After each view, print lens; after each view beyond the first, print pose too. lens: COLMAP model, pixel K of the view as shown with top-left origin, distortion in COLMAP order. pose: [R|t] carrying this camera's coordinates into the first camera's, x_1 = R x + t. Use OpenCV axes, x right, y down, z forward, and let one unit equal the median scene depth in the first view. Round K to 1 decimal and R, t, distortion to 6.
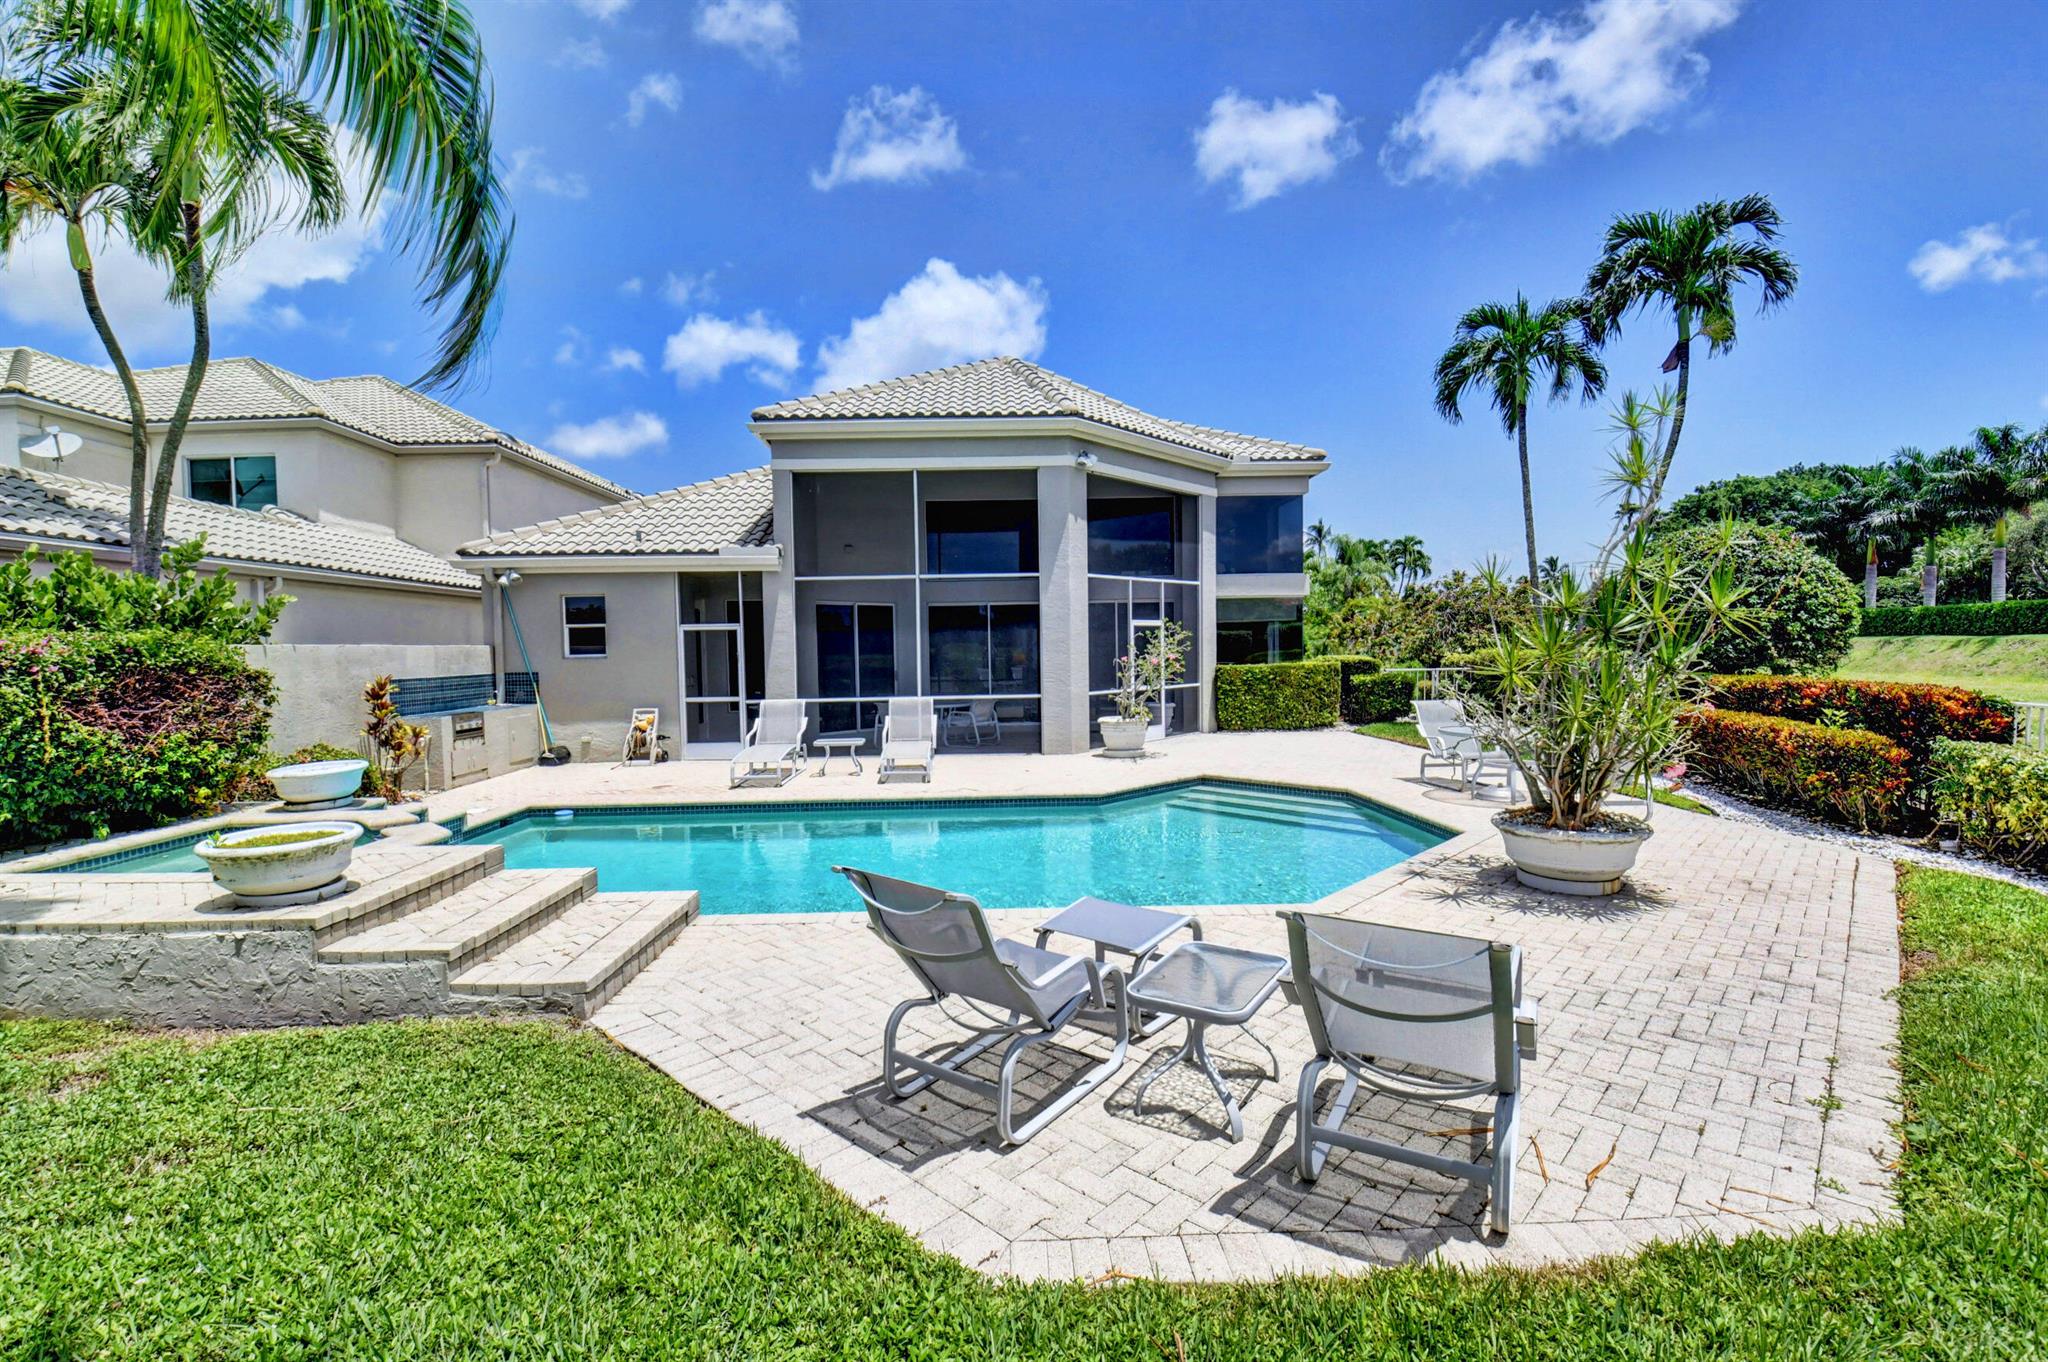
lens RADIAL K [[898.2, 0, 998.5], [0, 898.2, 686.2], [0, 0, 1]] dist [0.014746, -0.027319]
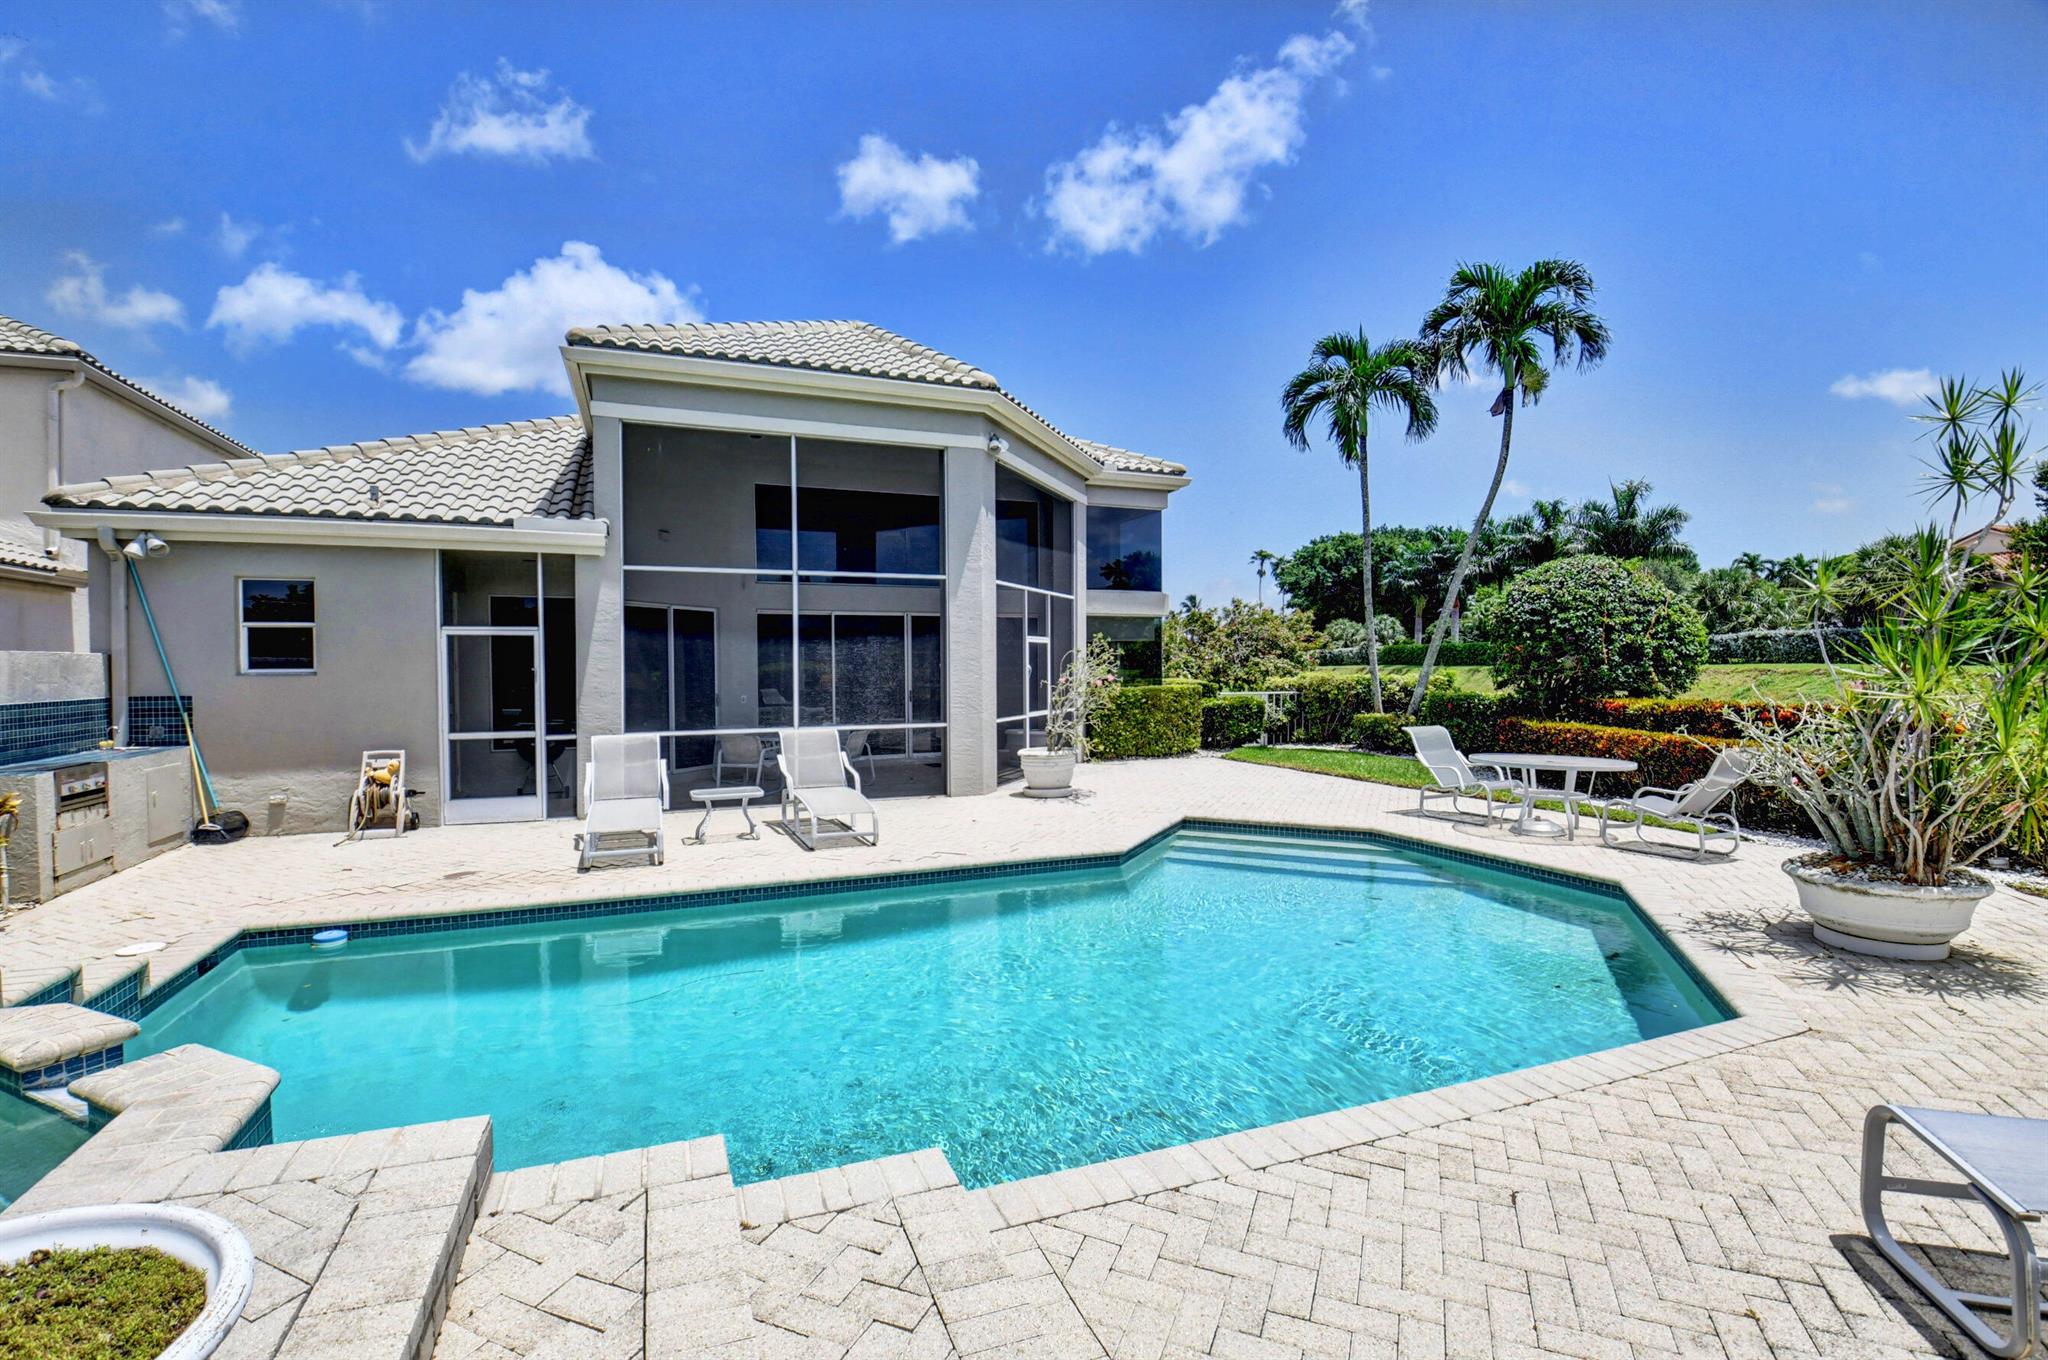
lens RADIAL K [[898.2, 0, 998.5], [0, 898.2, 685.2], [0, 0, 1]] dist [0.014746, -0.027319]
pose [[0.939848, 0.003896, 0.341571, -0.189138], [0.005141, 0.999660, -0.025547, -0.004068], [-0.341555, 0.025766, 0.939509, 0.211425]]
